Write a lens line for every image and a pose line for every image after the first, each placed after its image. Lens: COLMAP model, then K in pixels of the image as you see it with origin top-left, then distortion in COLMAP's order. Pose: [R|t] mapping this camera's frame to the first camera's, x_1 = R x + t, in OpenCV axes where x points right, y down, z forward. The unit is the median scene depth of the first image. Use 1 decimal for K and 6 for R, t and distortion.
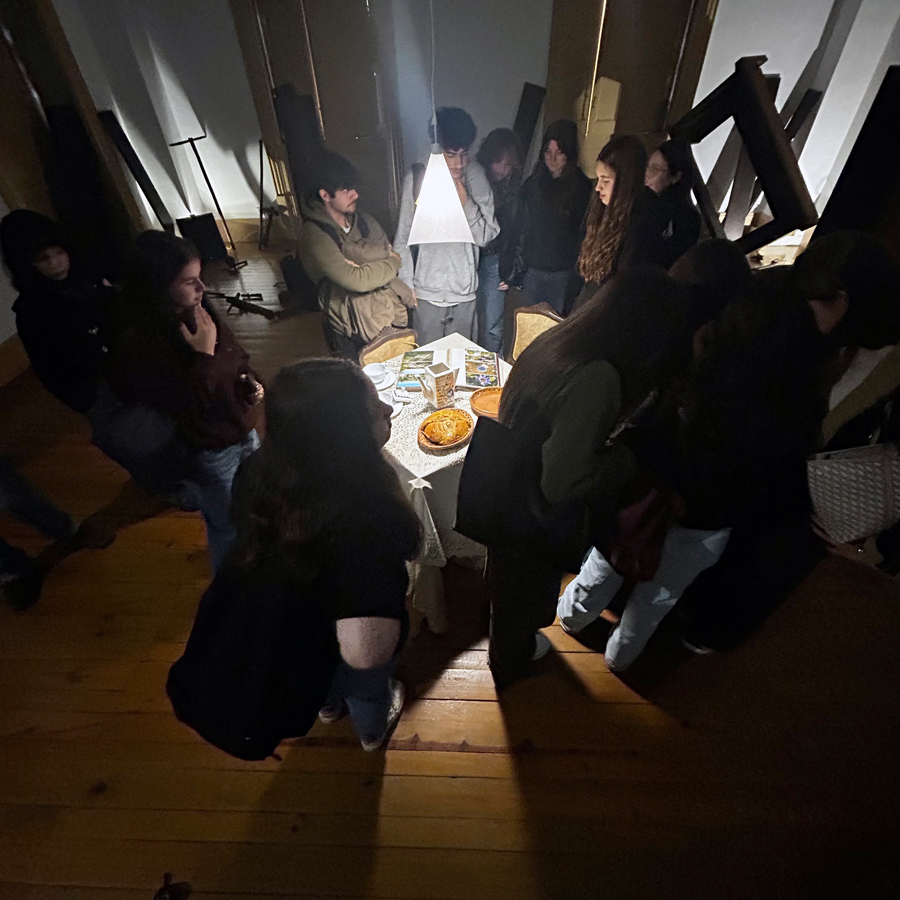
lens RADIAL K [[498.8, 0, 448.3], [0, 498.8, 476.5], [0, 0, 1]] dist [-0.009218, 0.003951]
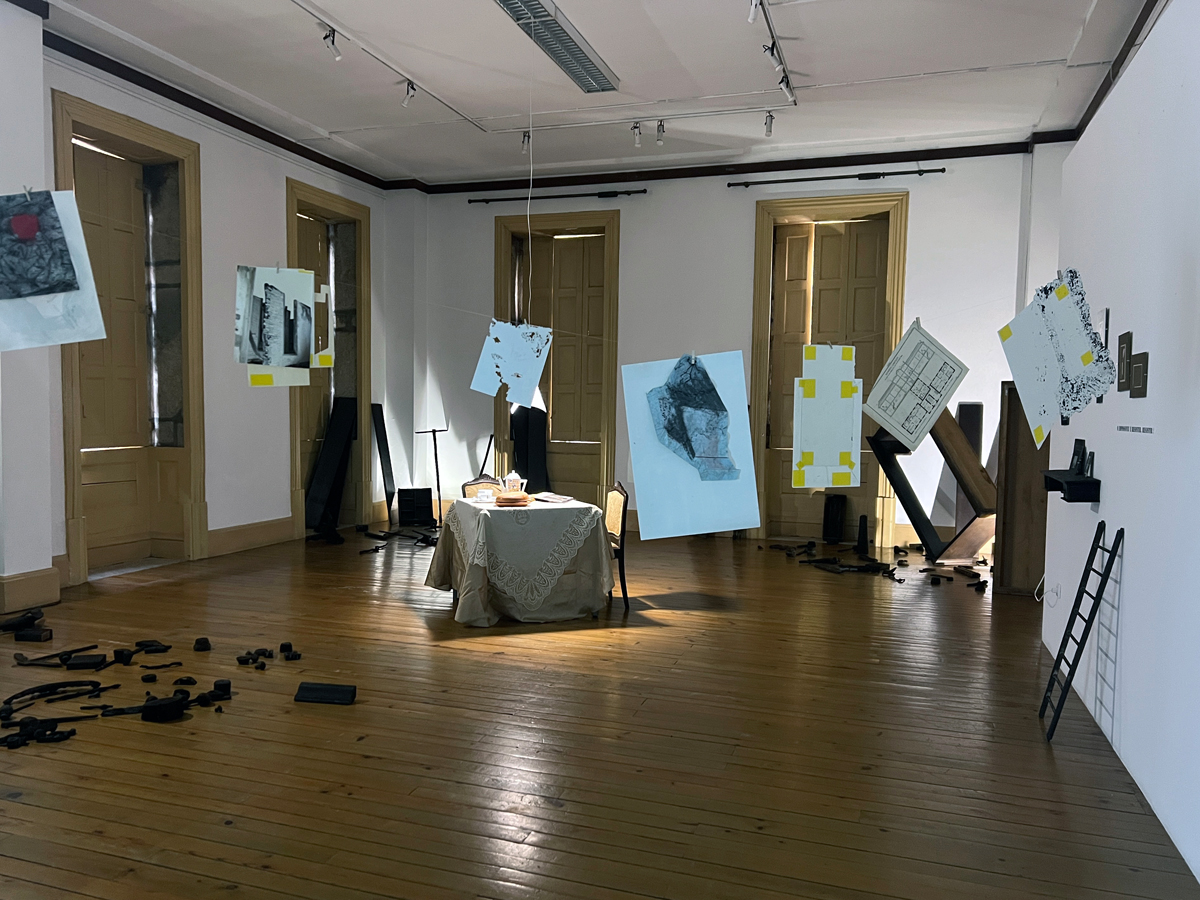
lens RADIAL K [[974.1, 0, 564.1], [0, 974.1, 496.0], [0, 0, 1]] dist [0.057171, -0.052892]
pose [[0.955051, 0.058335, -0.290645, 0.434460], [-0.224836, 0.781532, -0.581943, 0.686110], [0.193201, 0.621132, 0.759518, -0.564375]]
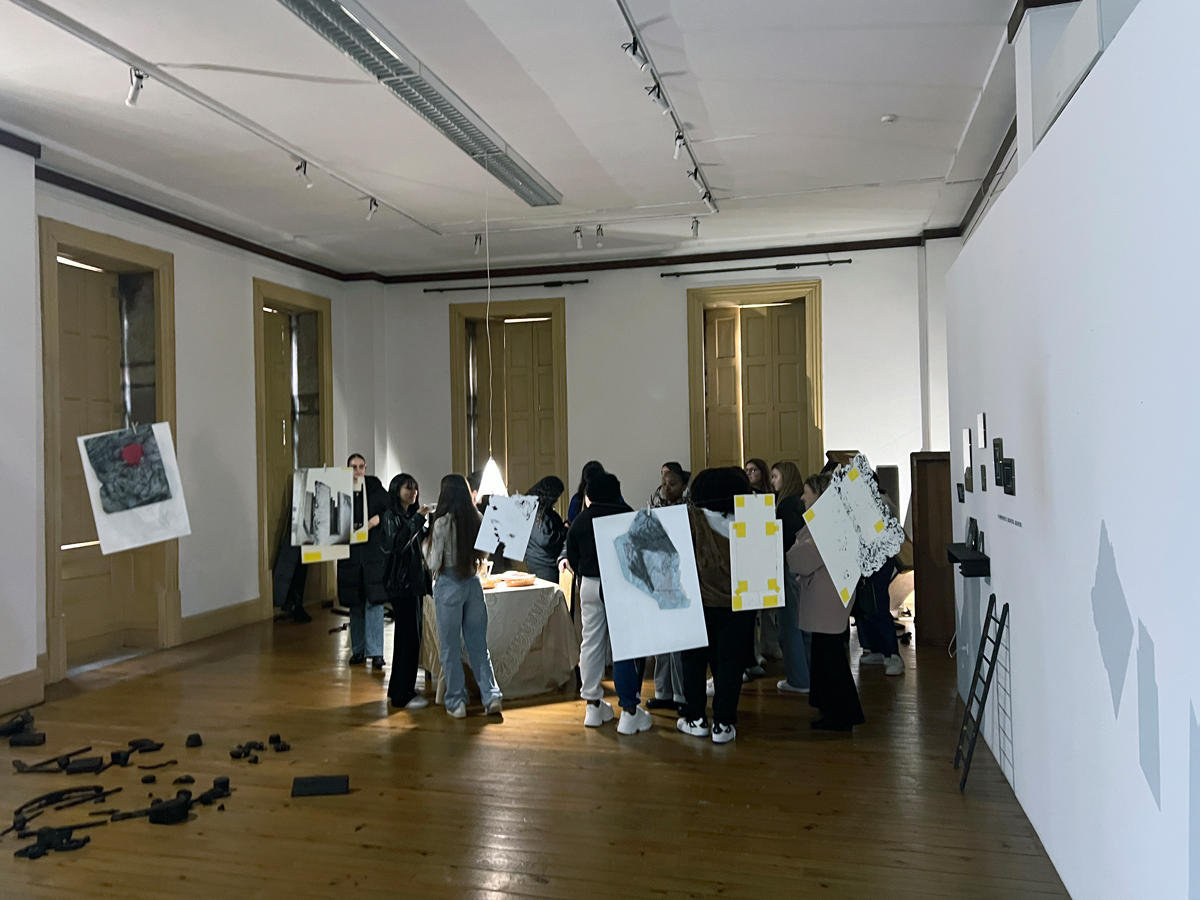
lens RADIAL K [[974.1, 0, 586.2], [0, 974.1, 443.6], [0, 0, 1]] dist [0.057171, -0.052892]
pose [[0.976415, 0.001532, -0.215897, 0.445610], [-0.148545, 0.730438, -0.666629, 0.722821], [0.156679, 0.682977, 0.713438, -0.716961]]
